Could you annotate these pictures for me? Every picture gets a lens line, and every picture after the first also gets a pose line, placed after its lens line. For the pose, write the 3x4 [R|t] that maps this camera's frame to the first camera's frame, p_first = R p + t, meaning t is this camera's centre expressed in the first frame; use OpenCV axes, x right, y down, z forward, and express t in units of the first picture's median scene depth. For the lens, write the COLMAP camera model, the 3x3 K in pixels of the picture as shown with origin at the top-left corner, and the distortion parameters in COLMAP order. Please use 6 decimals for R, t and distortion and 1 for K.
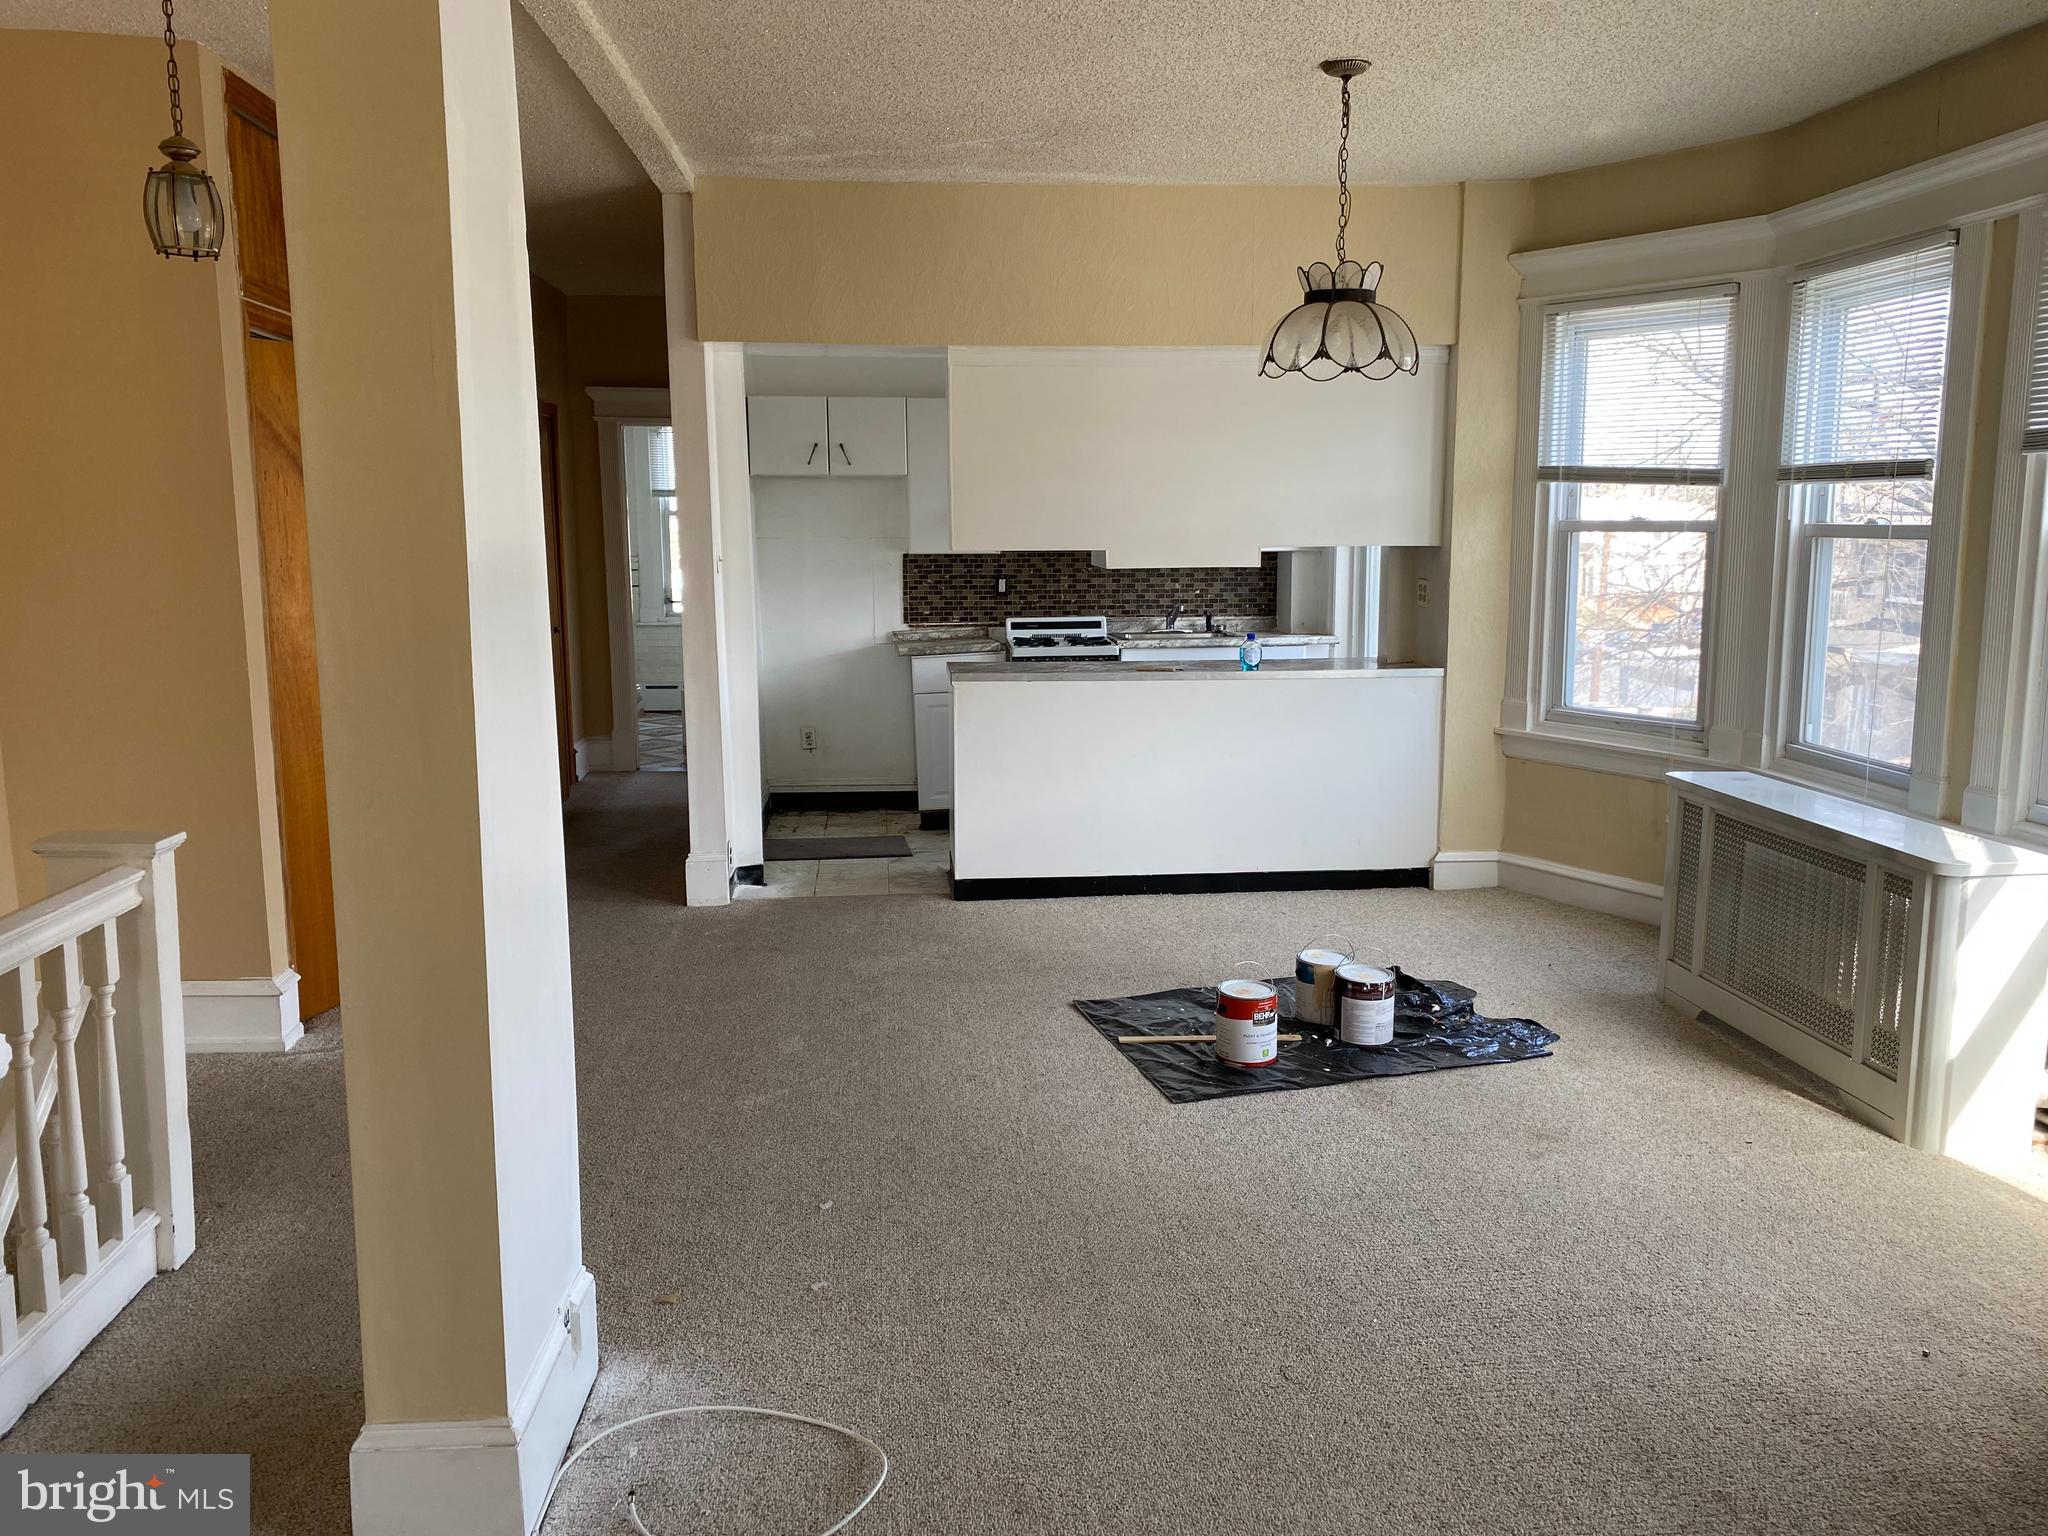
lens RADIAL K [[1543.9, 0, 1021.9], [0, 1543.9, 747.3], [0, 0, 1]] dist [0.036957, -0.038795]
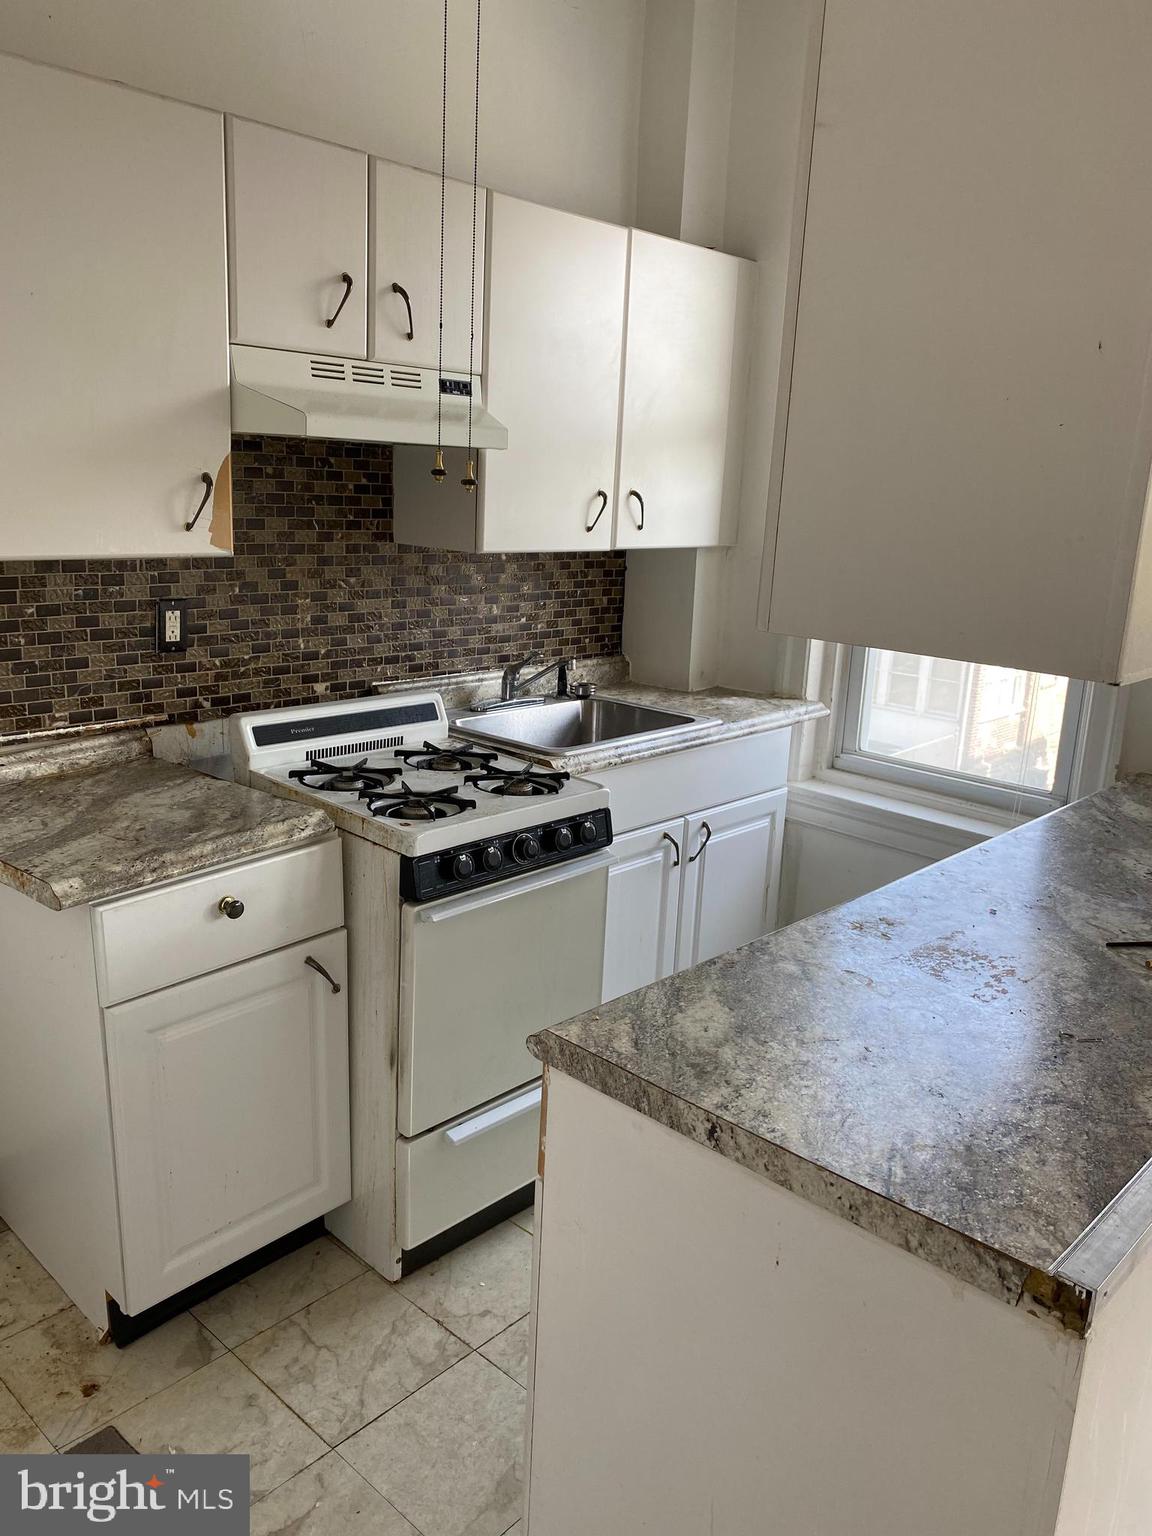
lens RADIAL K [[1157.9, 0, 579.2], [0, 1157.9, 762.5], [0, 0, 1]] dist [0.036957, -0.038795]
pose [[0.723849, -0.126242, 0.678310, -0.234464], [0.043943, 0.989558, 0.137276, -0.170122], [-0.688557, -0.069560, 0.721838, 1.123024]]
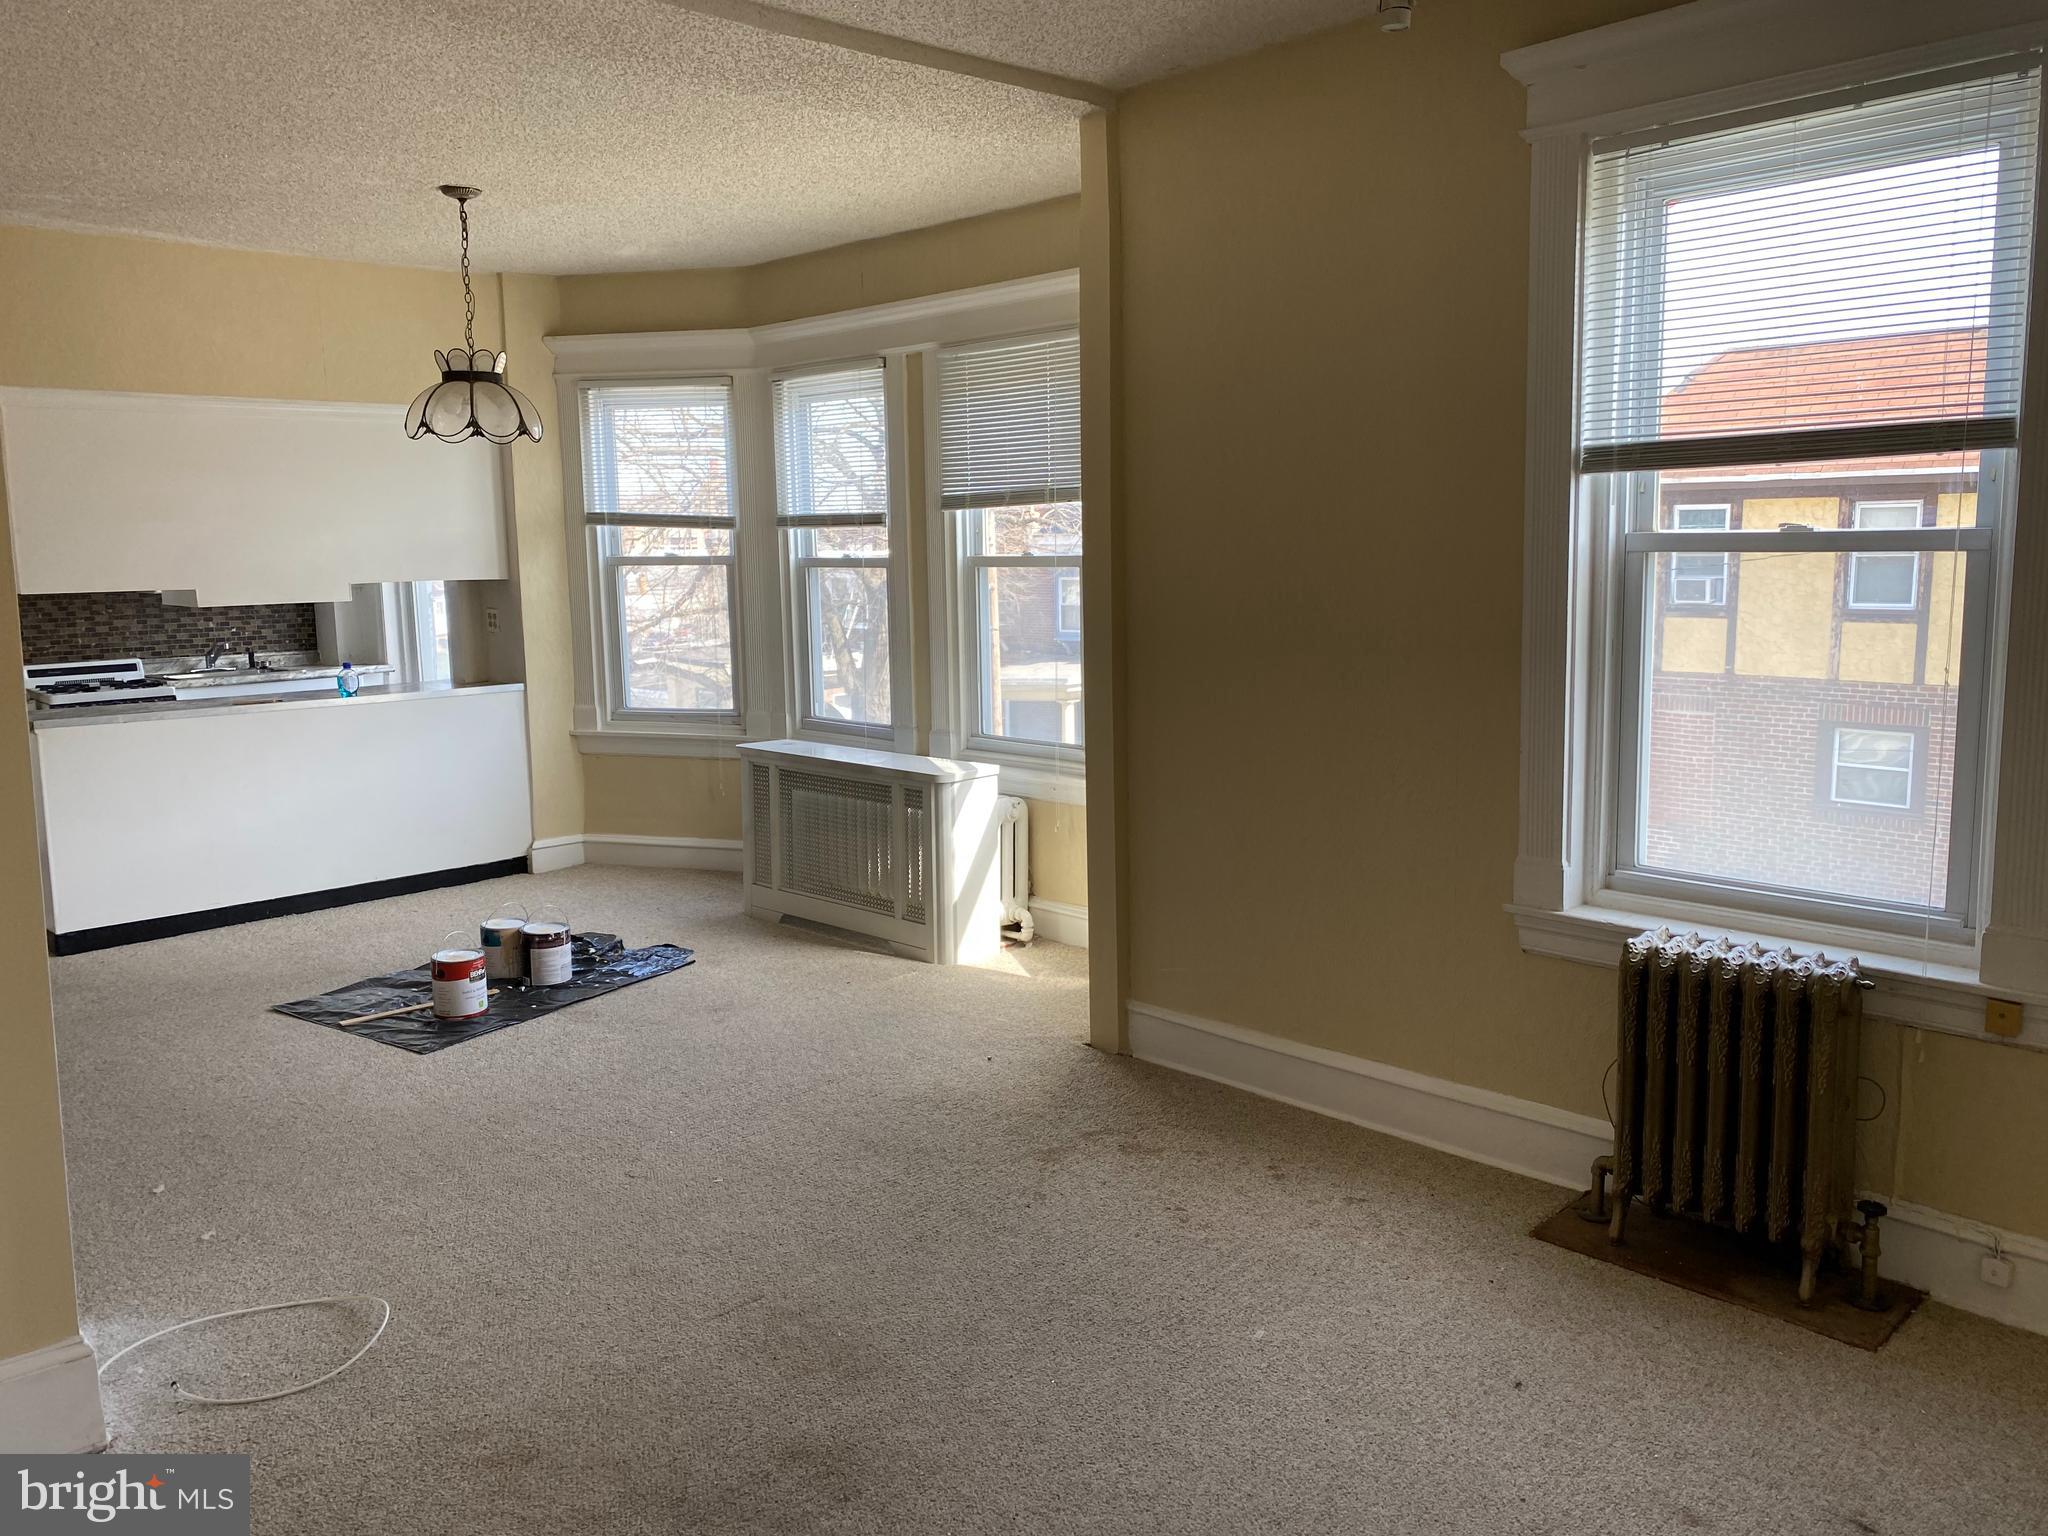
lens RADIAL K [[1543.9, 0, 1002.8], [0, 1543.9, 743.4], [0, 0, 1]] dist [0.036957, -0.038795]
pose [[0.778586, -0.090088, 0.621038, -0.213240], [0.104728, 0.994416, 0.012953, 0.020269], [-0.618738, 0.054955, 0.783673, -0.167057]]
